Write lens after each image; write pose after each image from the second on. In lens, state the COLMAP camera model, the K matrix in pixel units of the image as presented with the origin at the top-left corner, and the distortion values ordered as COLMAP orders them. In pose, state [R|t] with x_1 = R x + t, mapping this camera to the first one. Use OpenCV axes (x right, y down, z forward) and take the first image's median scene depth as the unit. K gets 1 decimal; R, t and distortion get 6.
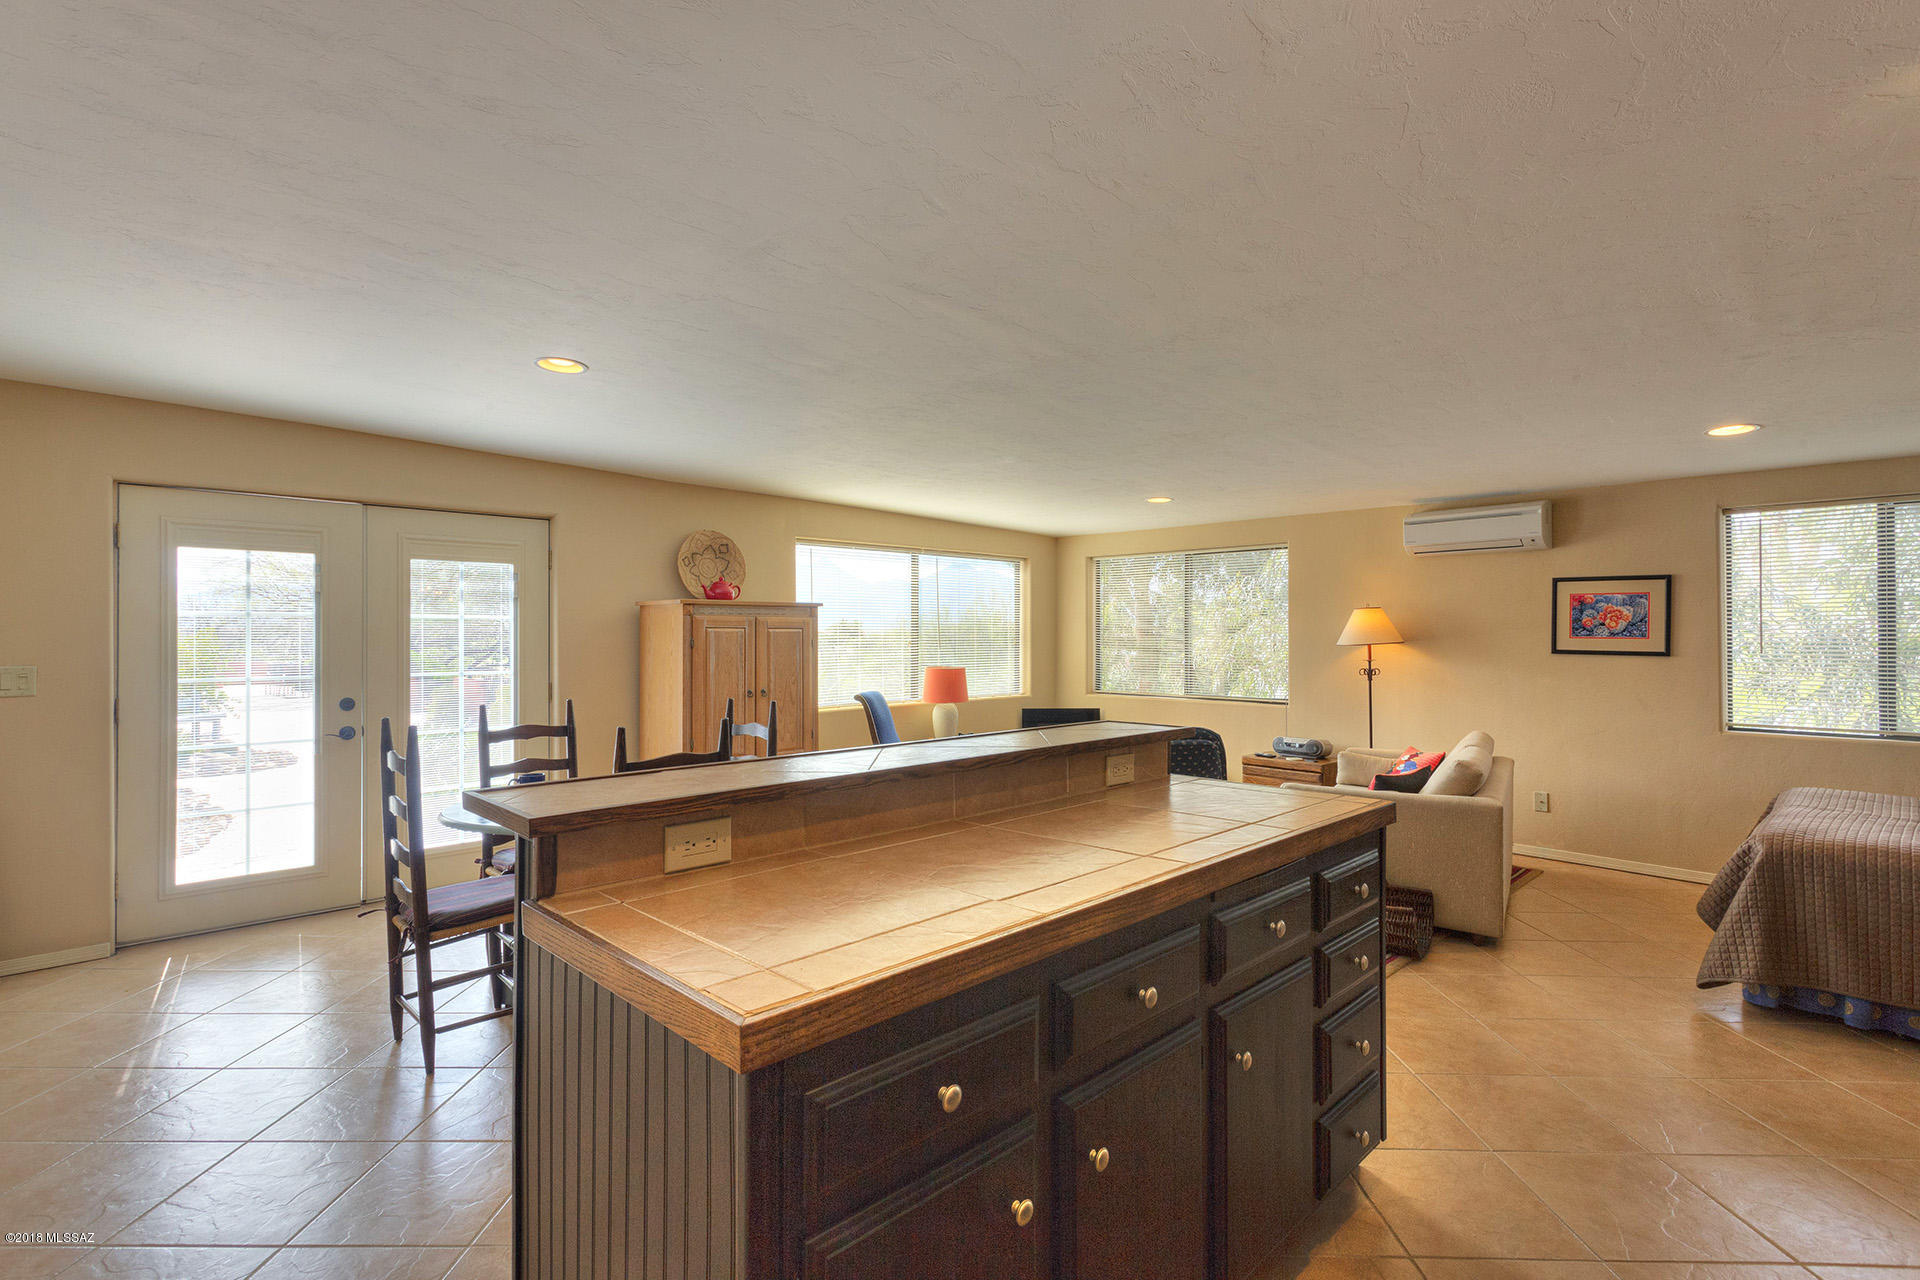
lens RADIAL K [[928.3, 0, 952.4], [0, 928.3, 636.4], [0, 0, 1]] dist [0.000811, 0.000785]
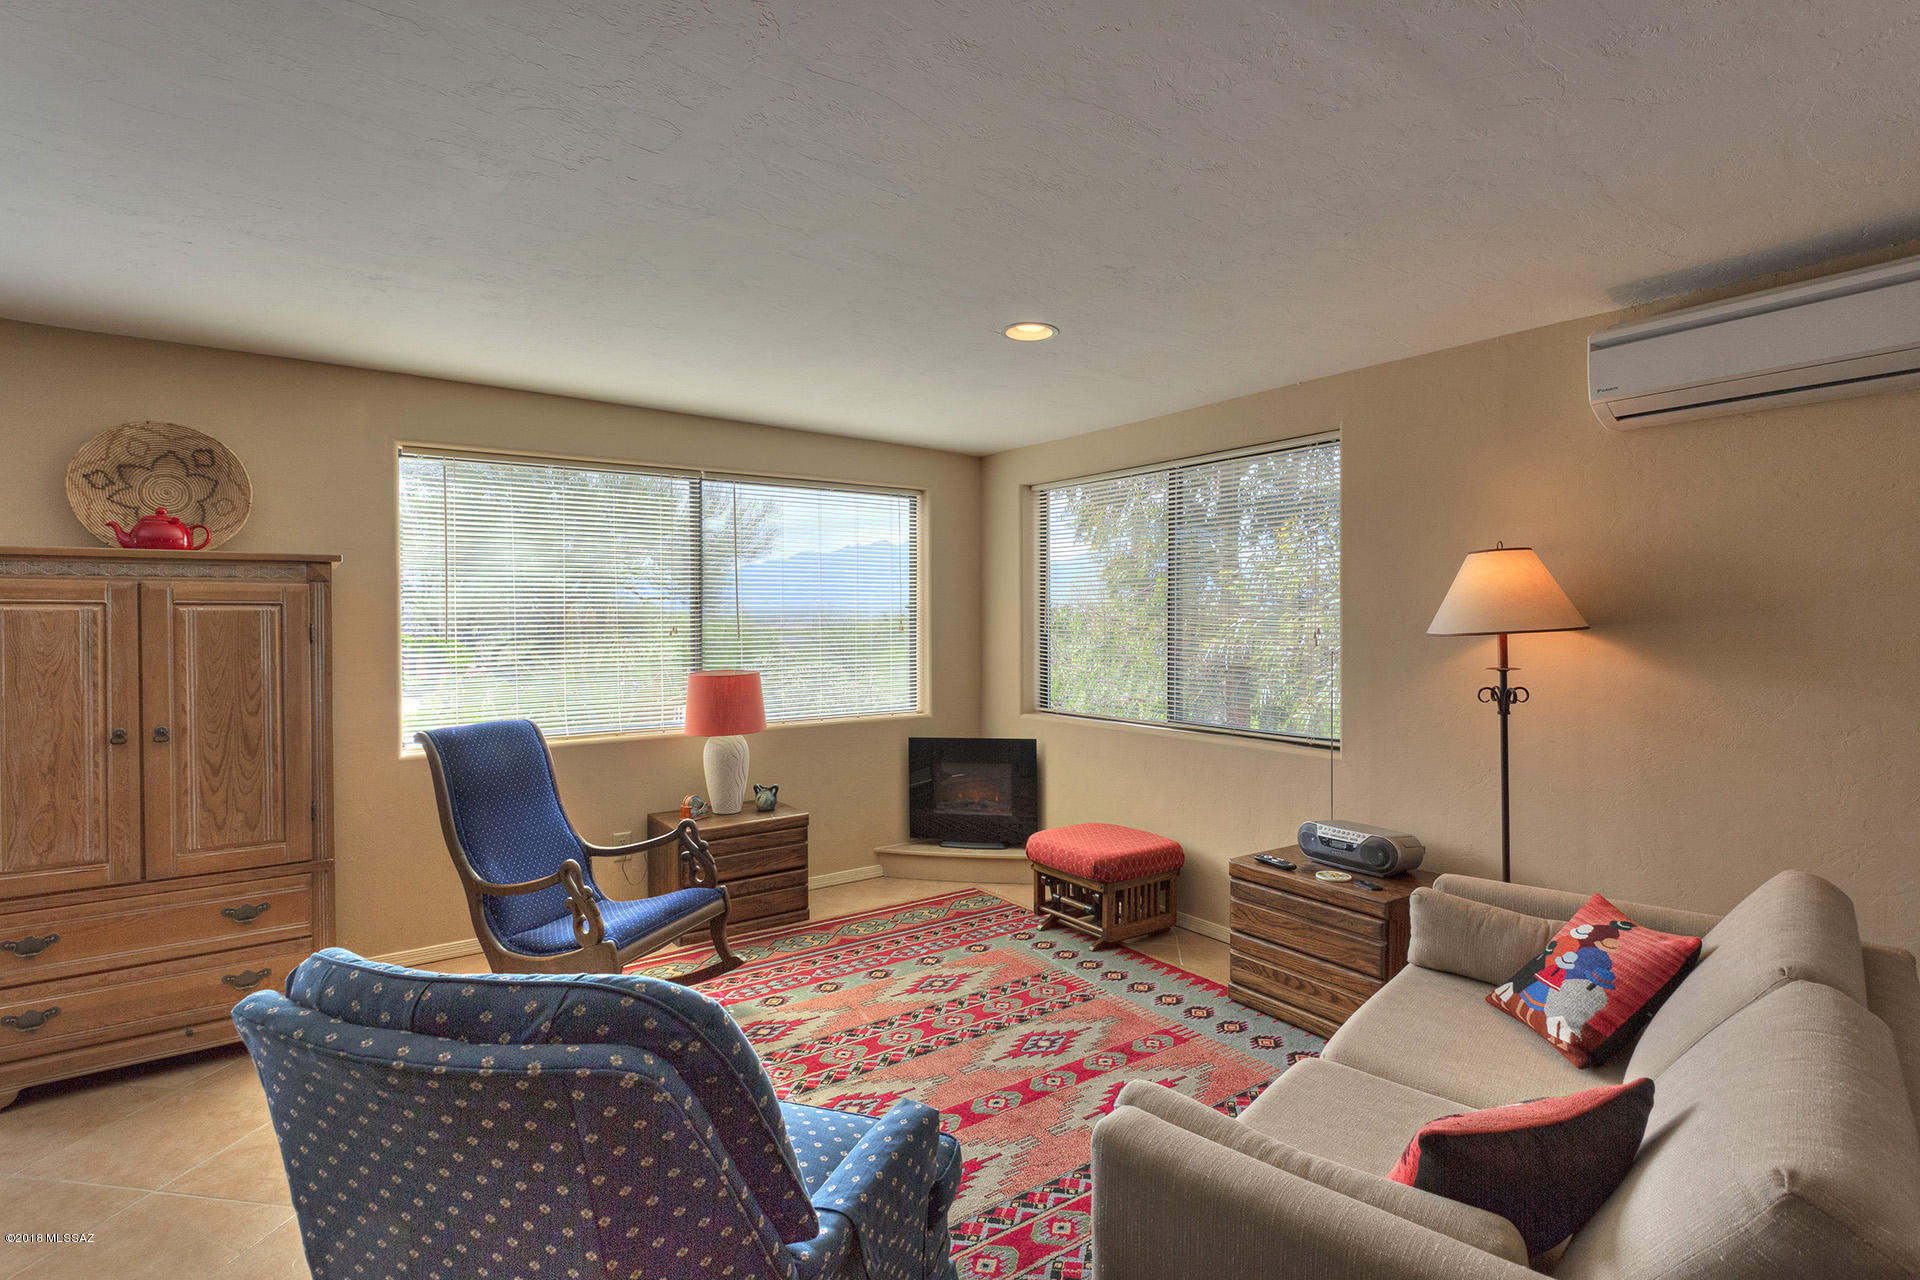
lens RADIAL K [[928.3, 0, 964.8], [0, 928.3, 634.4], [0, 0, 1]] dist [0.000811, 0.000785]
pose [[0.985989, -0.002123, -0.166799, 0.262798], [0.004783, 0.999868, 0.015547, 0.001626], [0.166744, -0.016127, 0.985868, 0.507768]]
